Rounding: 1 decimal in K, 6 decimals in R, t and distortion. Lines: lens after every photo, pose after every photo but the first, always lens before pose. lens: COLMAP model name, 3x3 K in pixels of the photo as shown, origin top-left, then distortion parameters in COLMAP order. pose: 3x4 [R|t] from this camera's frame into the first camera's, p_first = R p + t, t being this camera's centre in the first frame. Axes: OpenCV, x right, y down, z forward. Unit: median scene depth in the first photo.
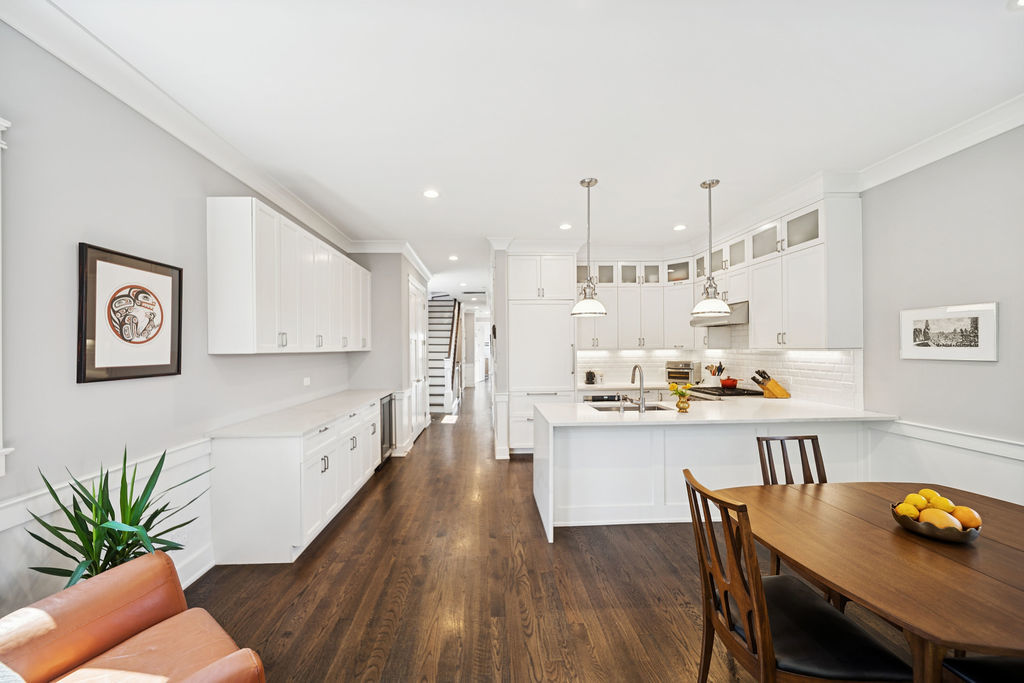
lens RADIAL K [[366.9, 0, 504.1], [0, 366.9, 346.4], [0, 0, 1]] dist [0.001913, -0.000177]
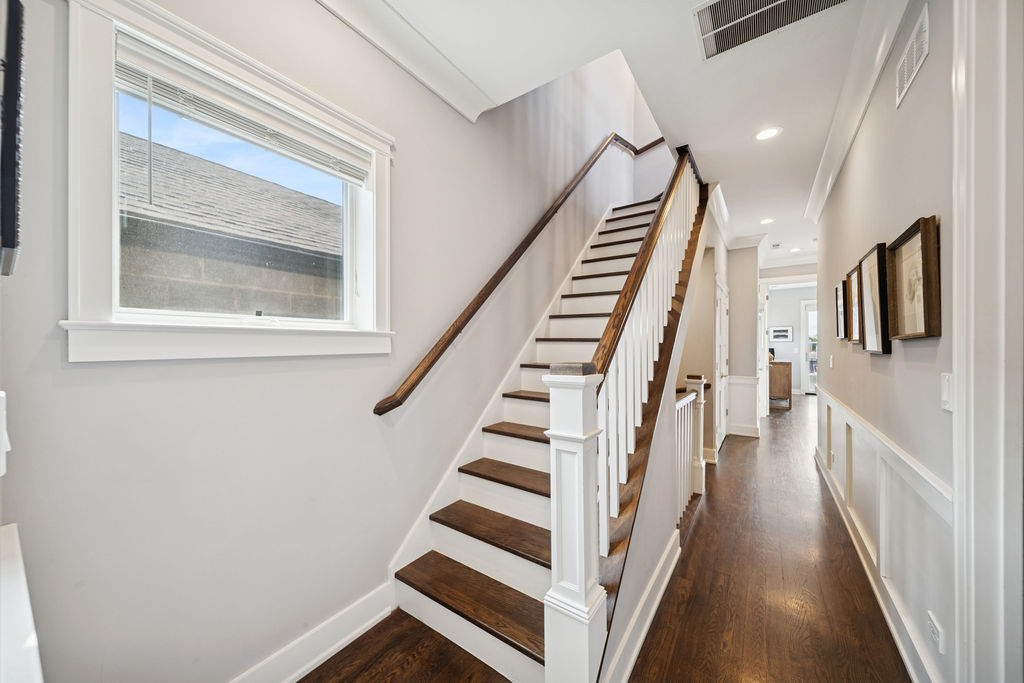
lens RADIAL K [[366.9, 0, 464.2], [0, 366.9, 348.9], [0, 0, 1]] dist [0.001913, -0.000177]
pose [[0.745491, 0.008094, -0.666466, -0.188879], [-0.001661, 0.999946, 0.010286, 0.049967], [0.666513, -0.006561, 0.745464, 1.814598]]
